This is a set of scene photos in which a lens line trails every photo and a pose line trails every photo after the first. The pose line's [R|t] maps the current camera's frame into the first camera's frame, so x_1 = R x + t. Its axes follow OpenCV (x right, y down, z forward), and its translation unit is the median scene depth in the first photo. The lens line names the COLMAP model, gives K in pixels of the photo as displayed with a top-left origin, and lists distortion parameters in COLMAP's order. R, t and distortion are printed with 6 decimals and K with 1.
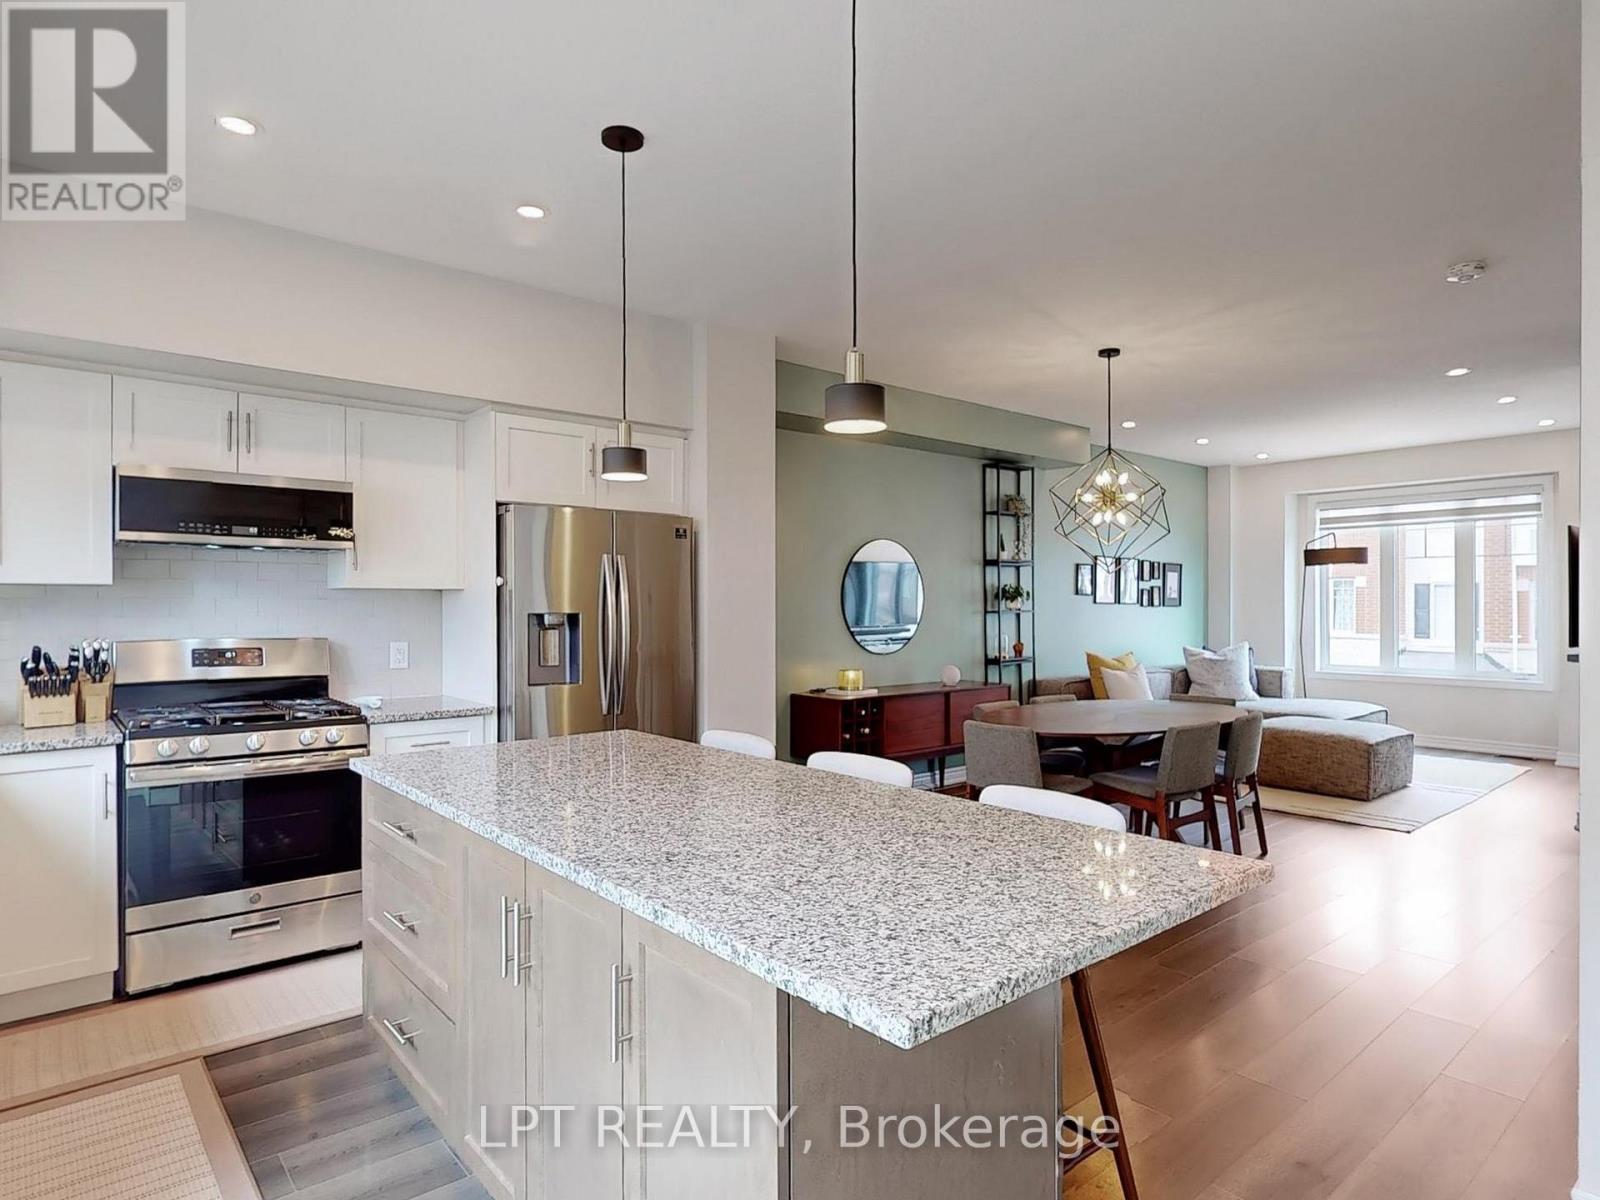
lens RADIAL K [[848.3, 0, 800.0], [0, 848.3, 600.0], [0, 0, 1]] dist [-0.001501, 0.000130]
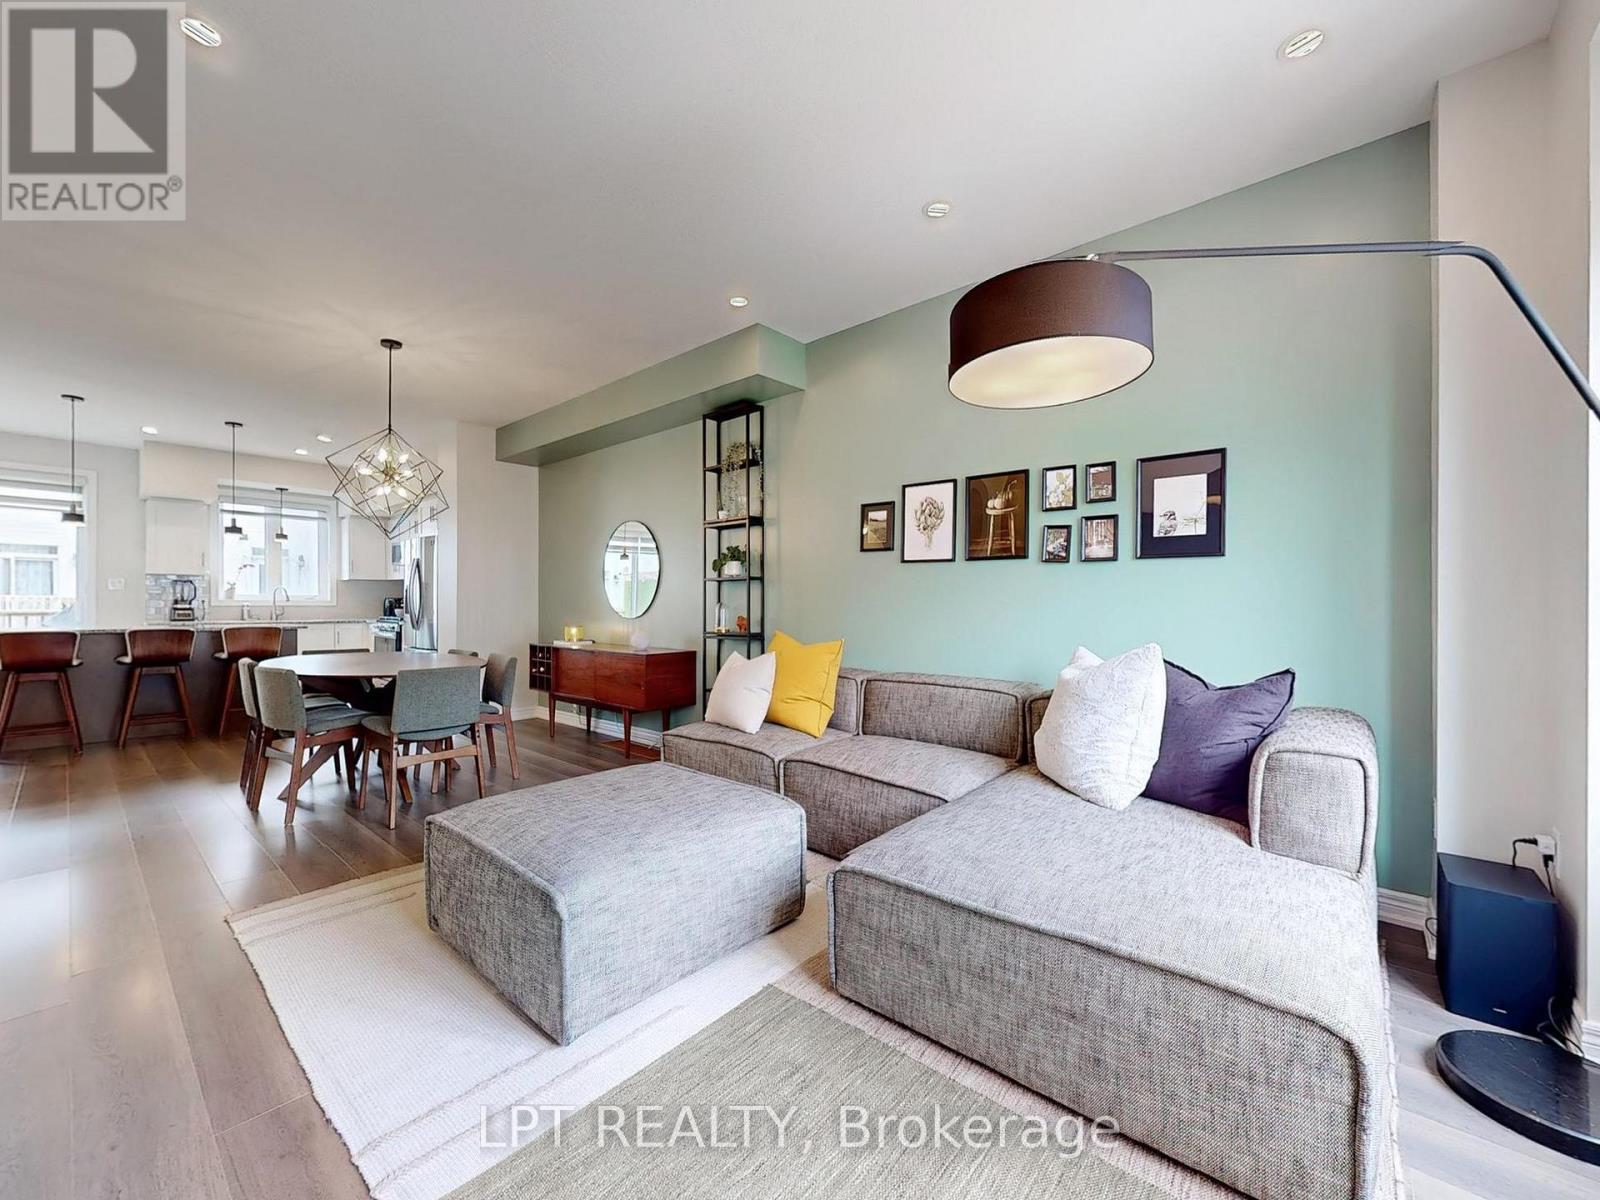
lens RADIAL K [[643.6, 0, 800.0], [0, 643.6, 600.0], [0, 0, 1]] dist [-0.000556, 0.000091]
pose [[0.183349, -0.009180, -0.983005, 0.759467], [-0.000660, 0.999955, -0.009461, 0.034336], [0.983048, 0.002383, 0.183335, 0.800467]]
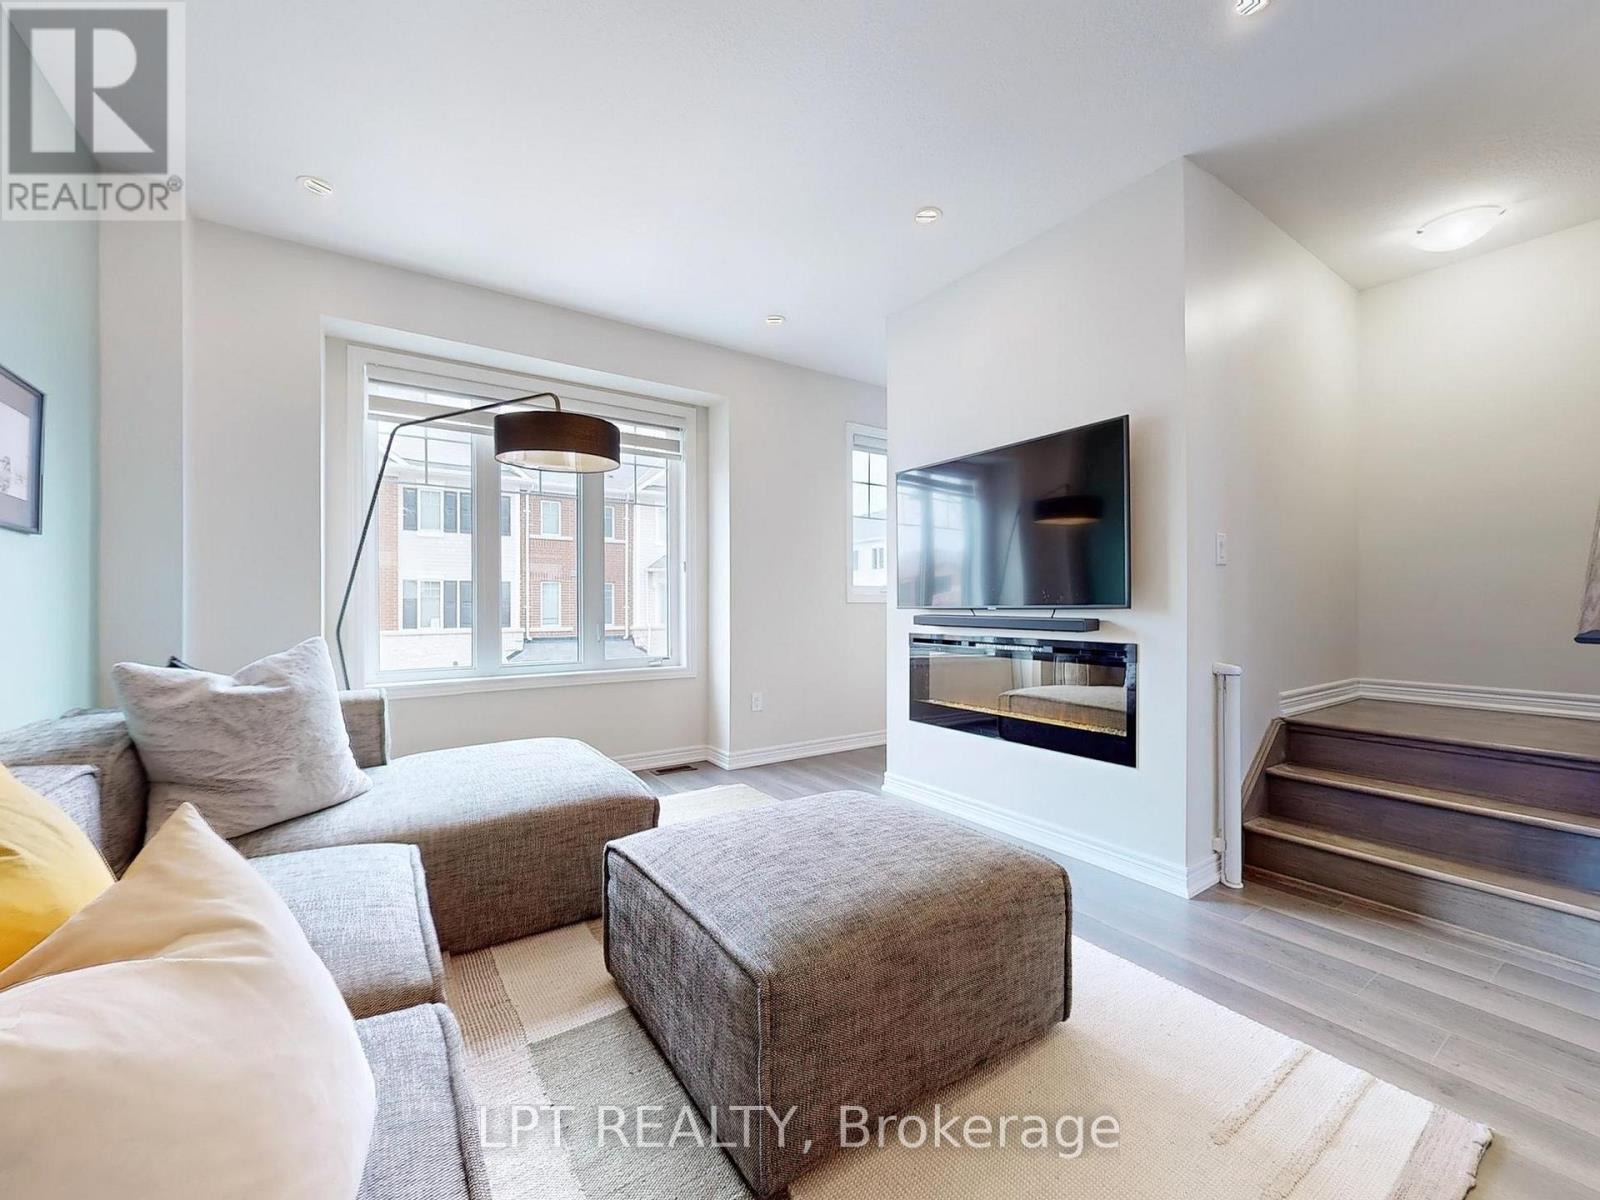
lens RADIAL K [[643.6, 0, 800.0], [0, 643.6, 600.0], [0, 0, 1]] dist [-0.000556, 0.000091]
pose [[0.073038, 0.007316, 0.997302, 0.257908], [0.001299, 0.999972, -0.007431, 0.035944], [-0.997328, 0.001838, 0.073026, 0.767664]]
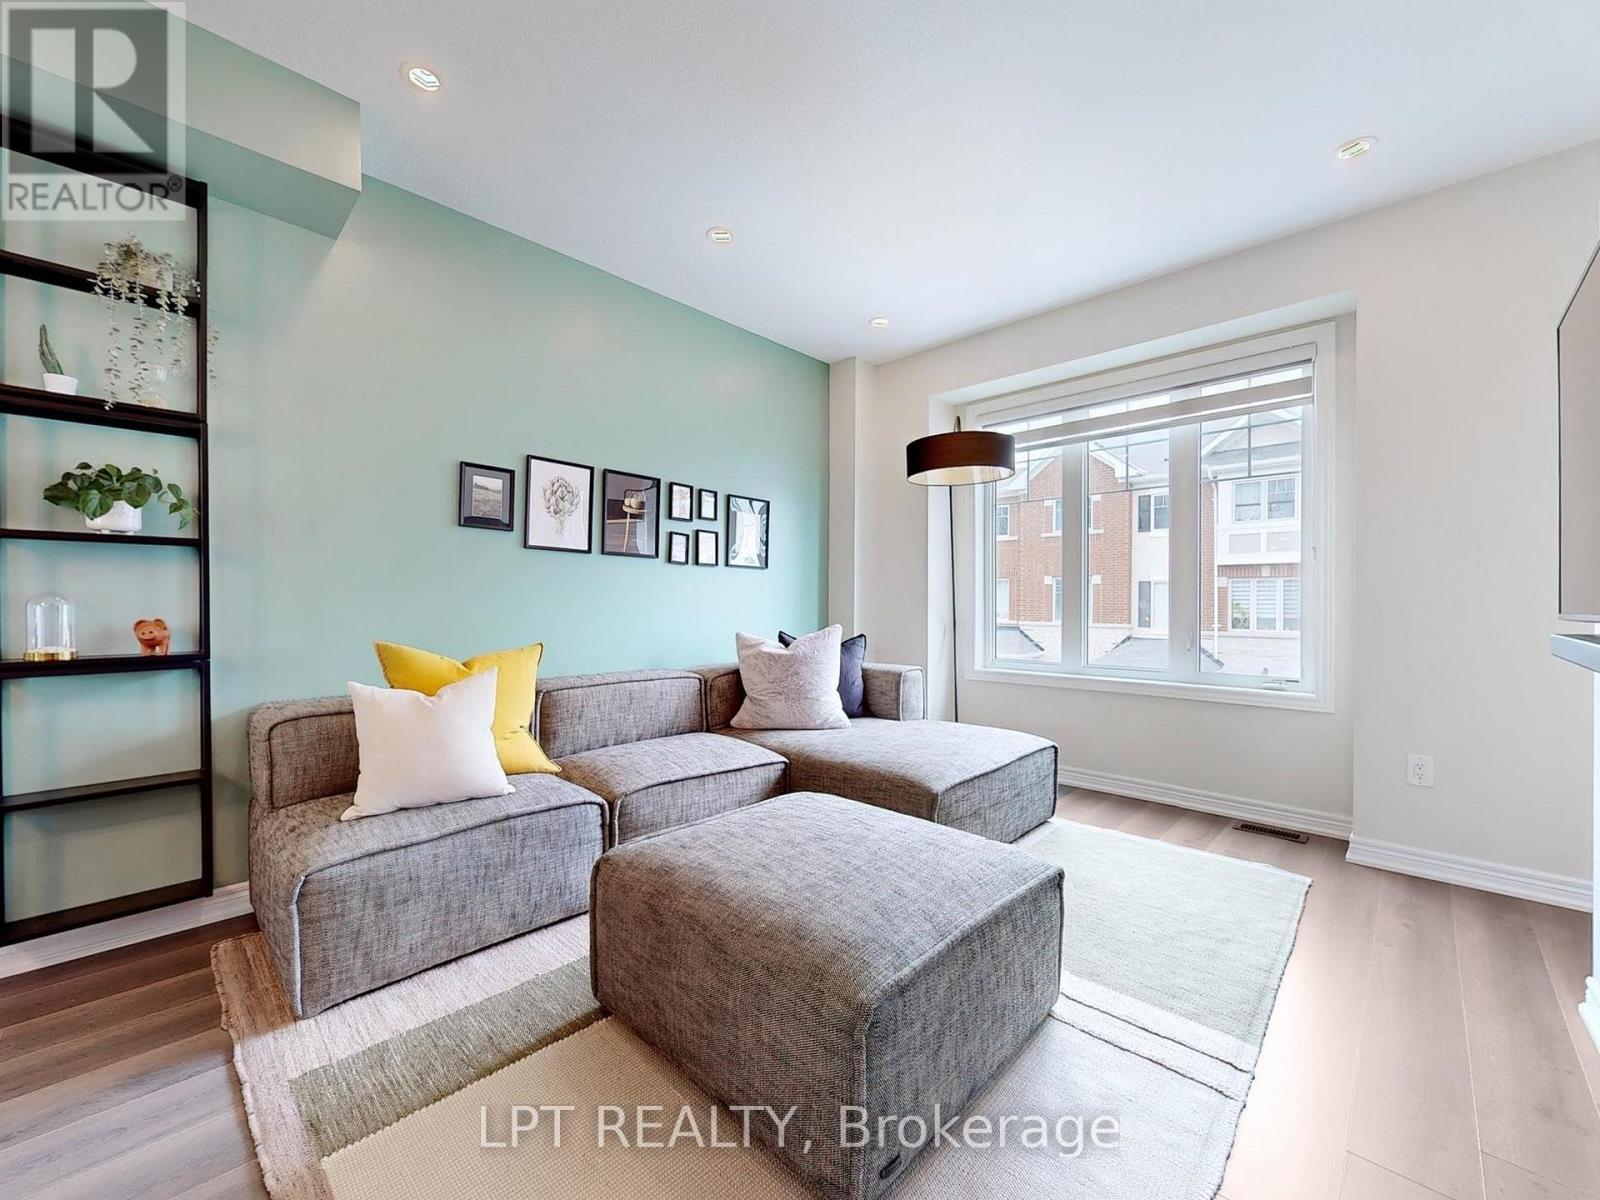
lens RADIAL K [[645.3, 0, 800.0], [0, 645.3, 600.0], [0, 0, 1]] dist [0.027861, -0.000015]
pose [[0.990027, 0.006483, 0.140732, 0.435848], [-0.006634, 0.999978, 0.000610, 0.032721], [-0.140725, -0.001538, 0.990048, 0.560559]]
